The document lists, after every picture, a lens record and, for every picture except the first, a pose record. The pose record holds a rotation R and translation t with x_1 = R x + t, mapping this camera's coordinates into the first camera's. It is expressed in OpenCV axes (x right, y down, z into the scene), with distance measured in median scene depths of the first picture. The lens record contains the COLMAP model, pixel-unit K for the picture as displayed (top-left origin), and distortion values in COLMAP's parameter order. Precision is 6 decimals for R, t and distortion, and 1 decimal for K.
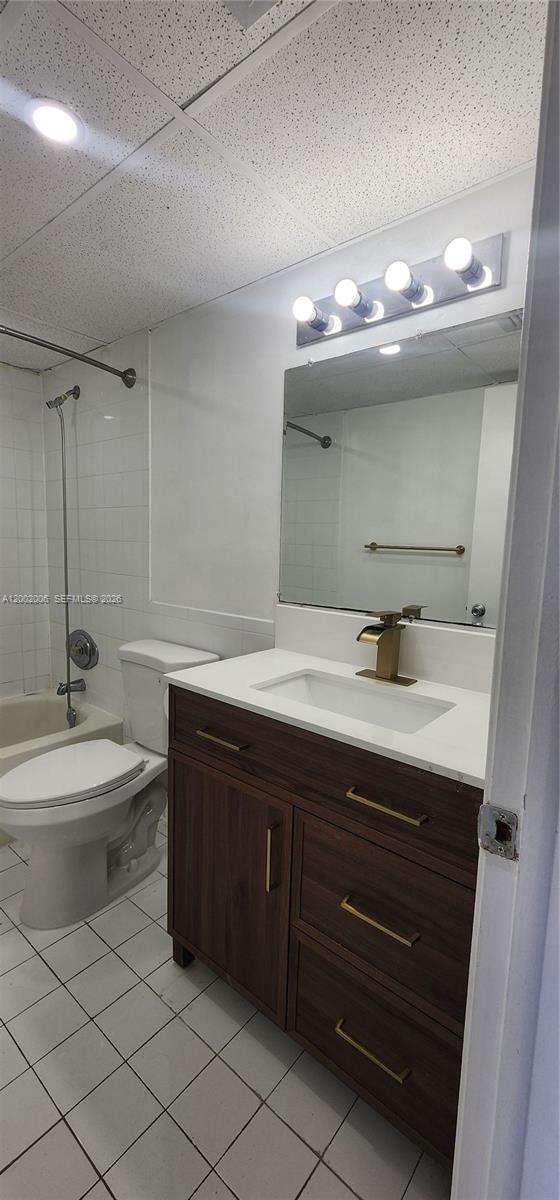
lens RADIAL K [[495.0, 0, 280.0], [0, 495.0, 600.0], [0, 0, 1]] dist [-0.001623, 0.001270]
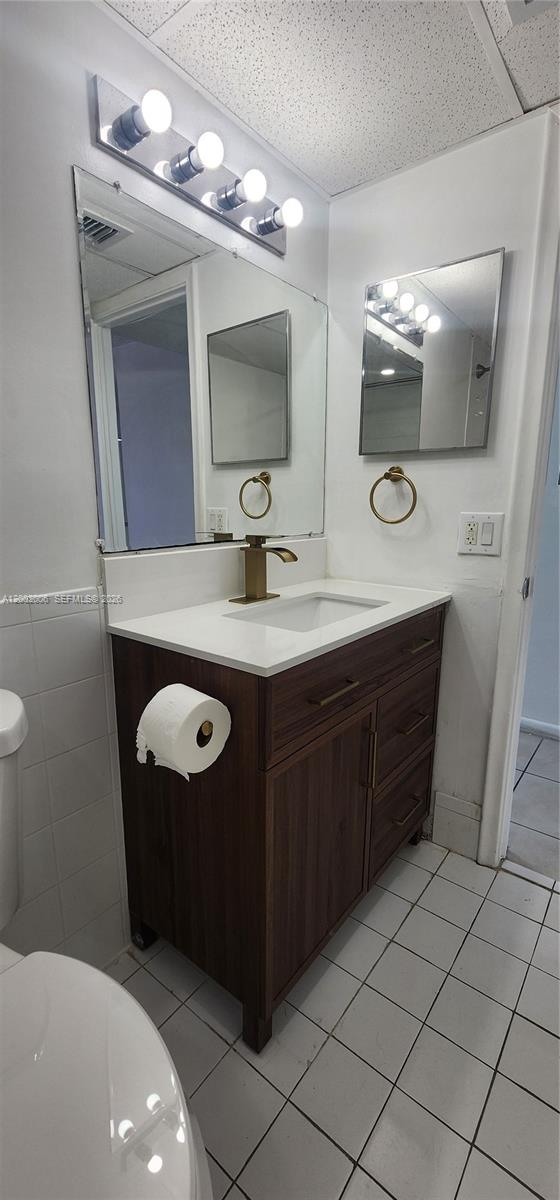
lens RADIAL K [[495.0, 0, 280.0], [0, 495.0, 600.0], [0, 0, 1]] dist [-0.001623, 0.001270]
pose [[-0.026444, -0.230457, 0.972723, -0.900547], [0.117995, 0.965541, 0.231964, -0.086265], [-0.992662, 0.120911, 0.001660, 1.045550]]
